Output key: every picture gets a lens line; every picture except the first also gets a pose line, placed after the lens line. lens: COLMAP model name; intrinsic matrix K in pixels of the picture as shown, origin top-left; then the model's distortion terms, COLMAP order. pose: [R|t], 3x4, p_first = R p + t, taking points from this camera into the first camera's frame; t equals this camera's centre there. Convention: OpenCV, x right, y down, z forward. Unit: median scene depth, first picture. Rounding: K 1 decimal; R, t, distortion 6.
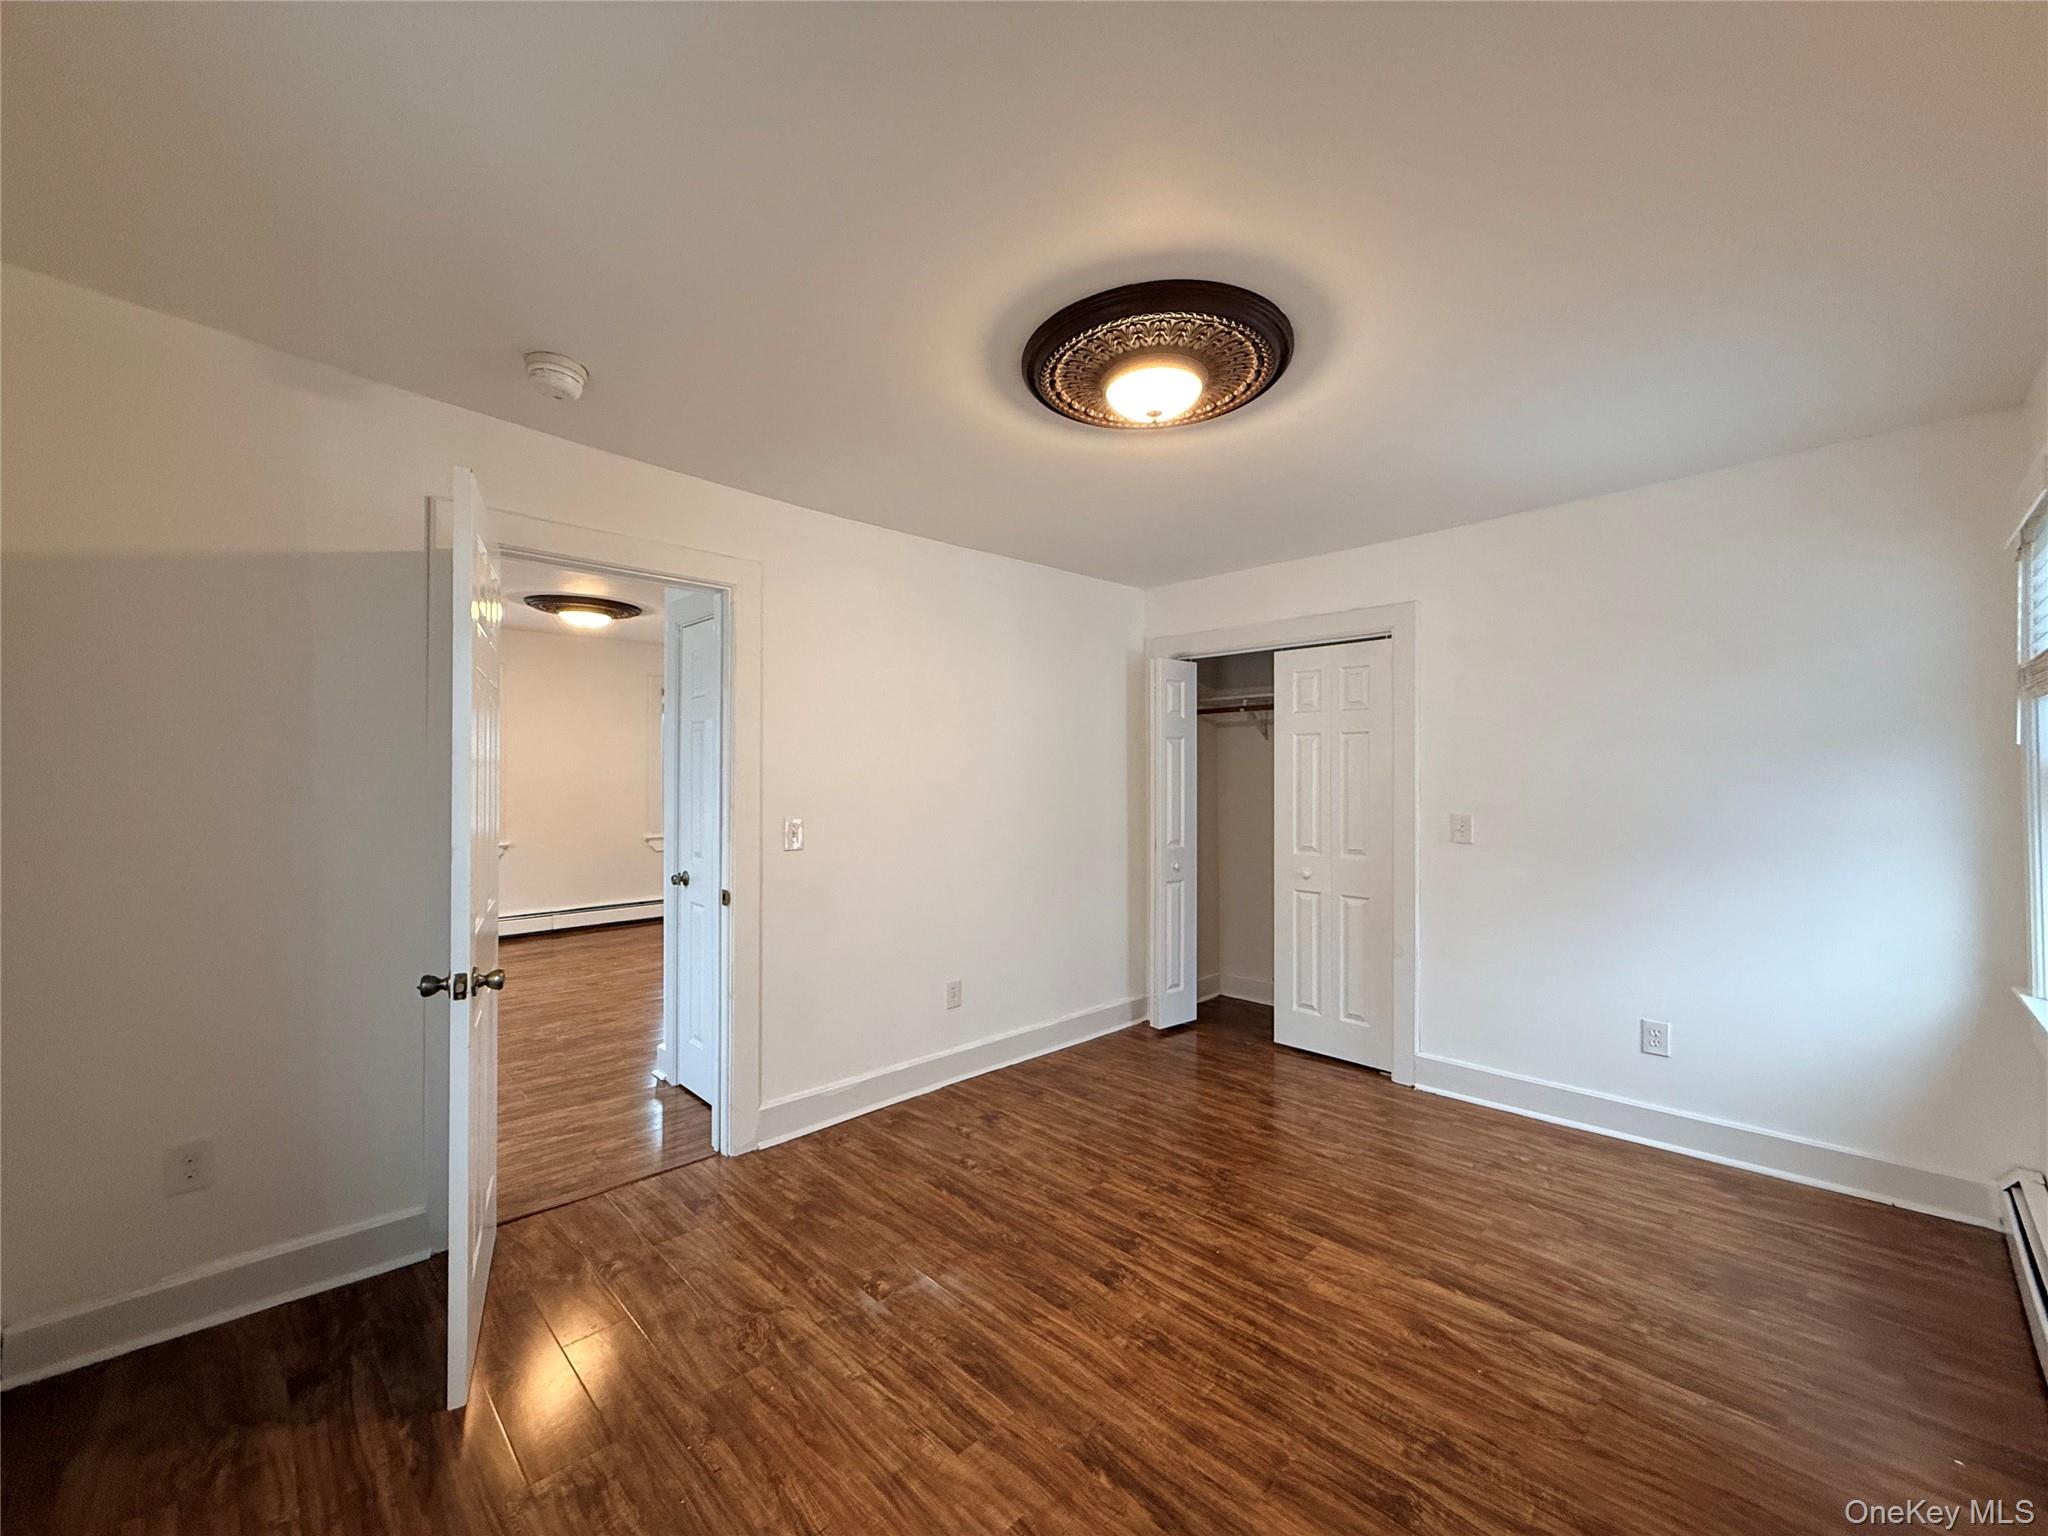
lens RADIAL K [[815.4, 0, 1024.0], [0, 815.4, 768.0], [0, 0, 1]] dist [0.000894, 0.000071]
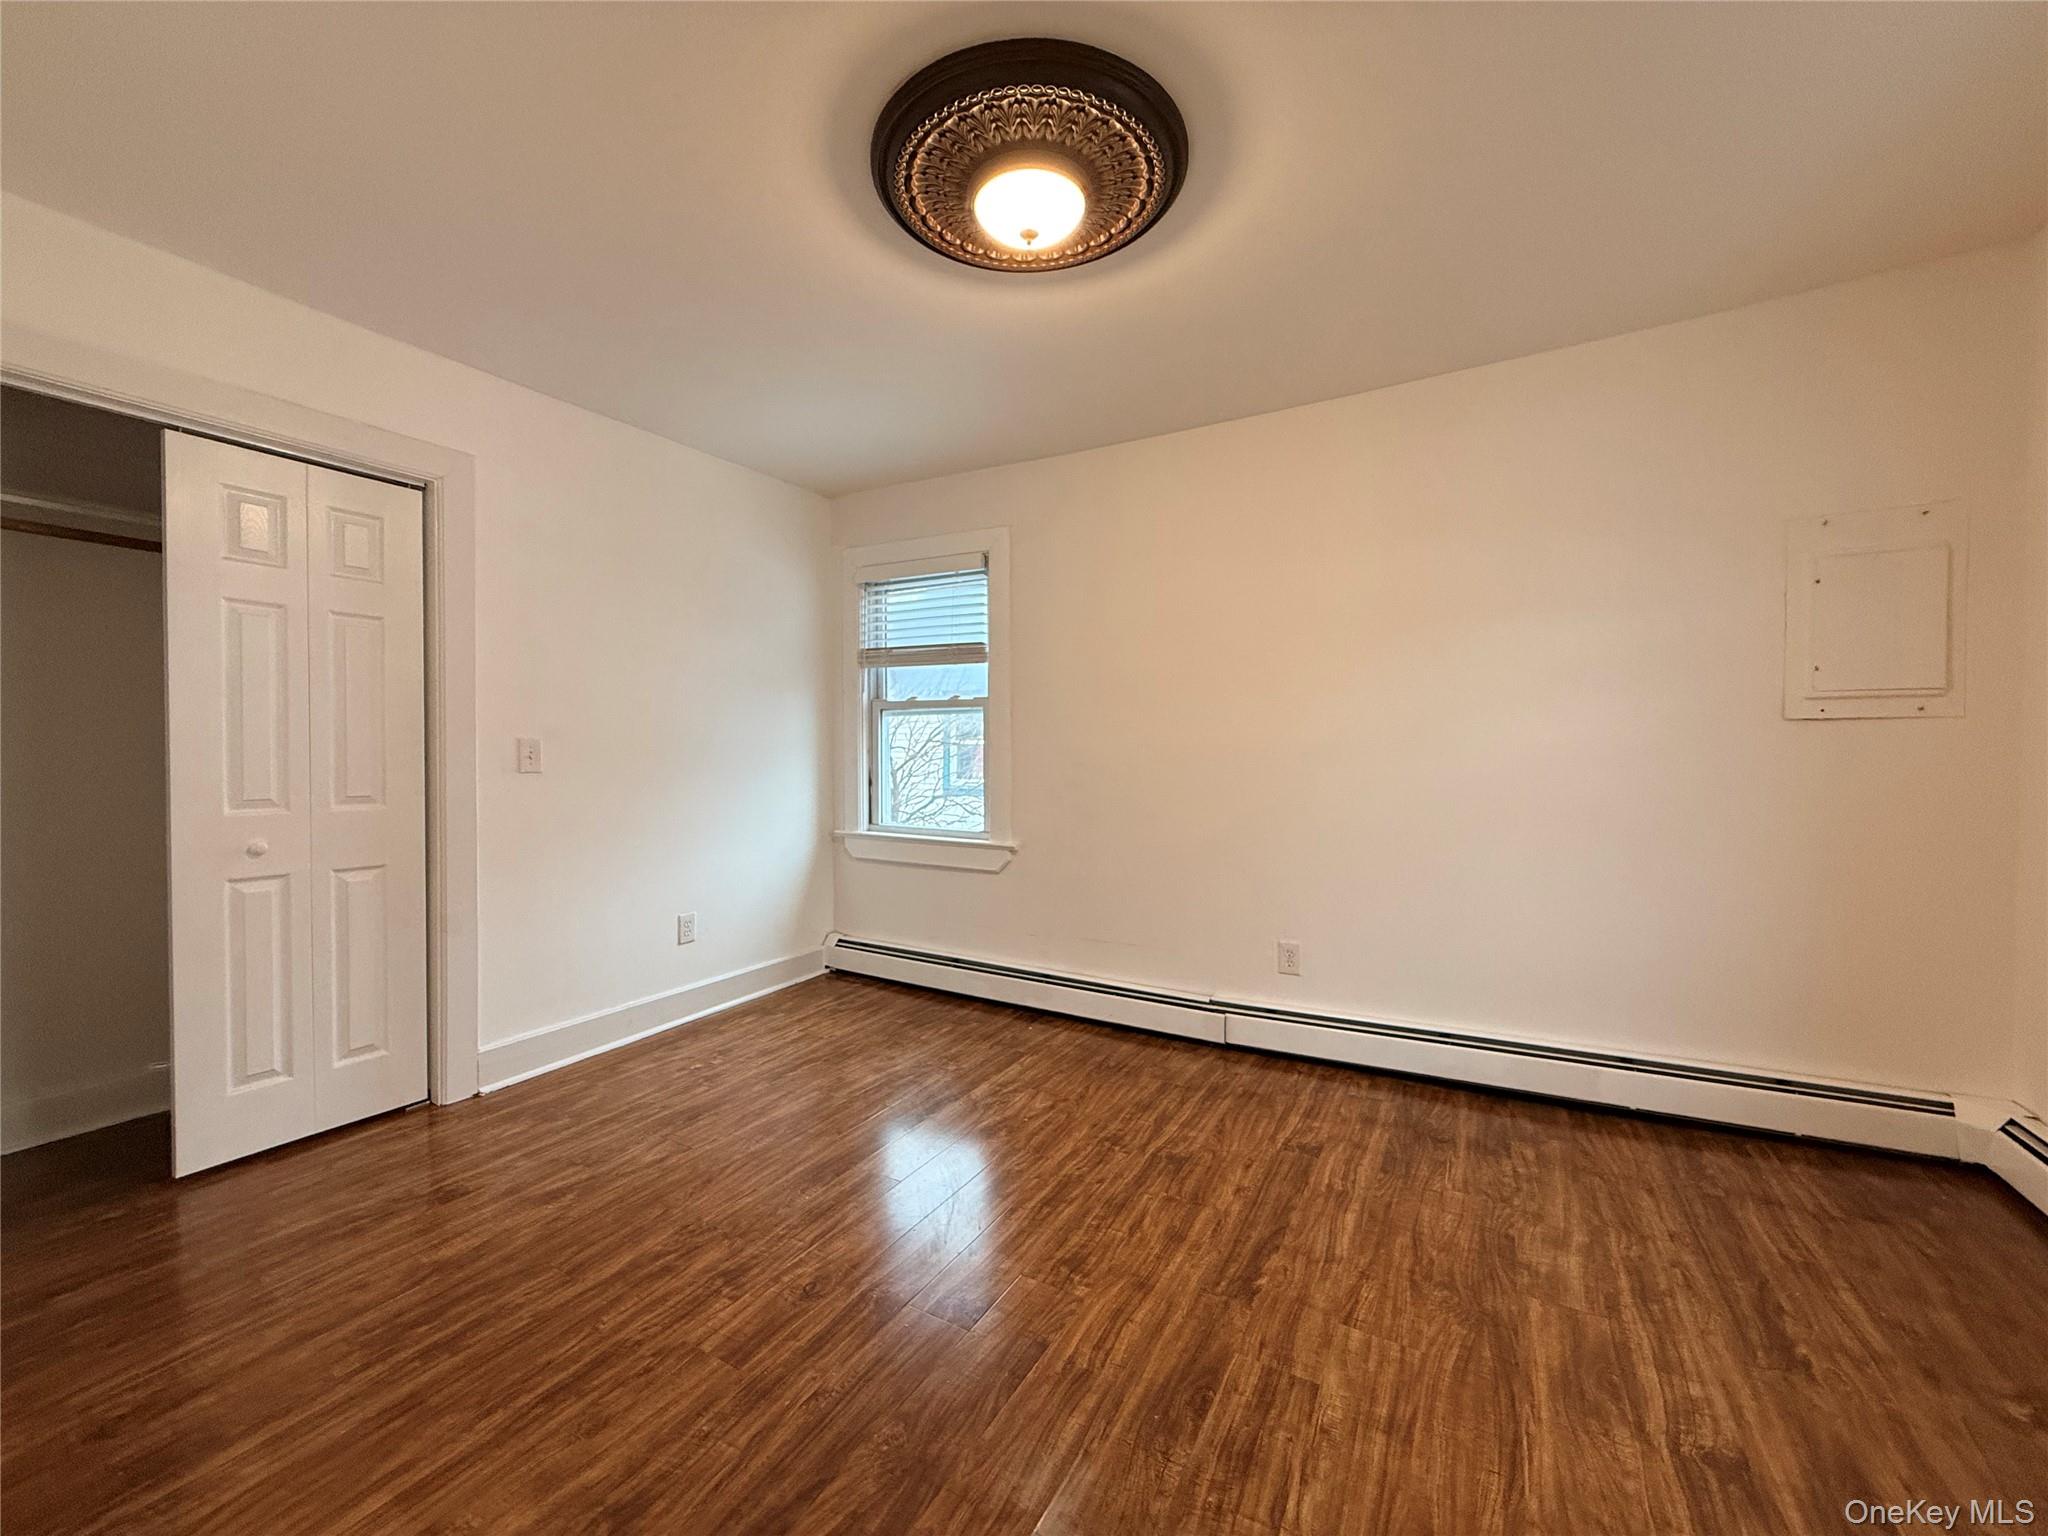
lens RADIAL K [[815.4, 0, 1024.0], [0, 815.4, 768.0], [0, 0, 1]] dist [0.000894, 0.000071]
pose [[-0.265280, -0.022372, 0.963912, -0.678097], [-0.015421, 0.999701, 0.018958, 0.108088], [-0.964048, -0.009836, -0.265546, 1.238242]]
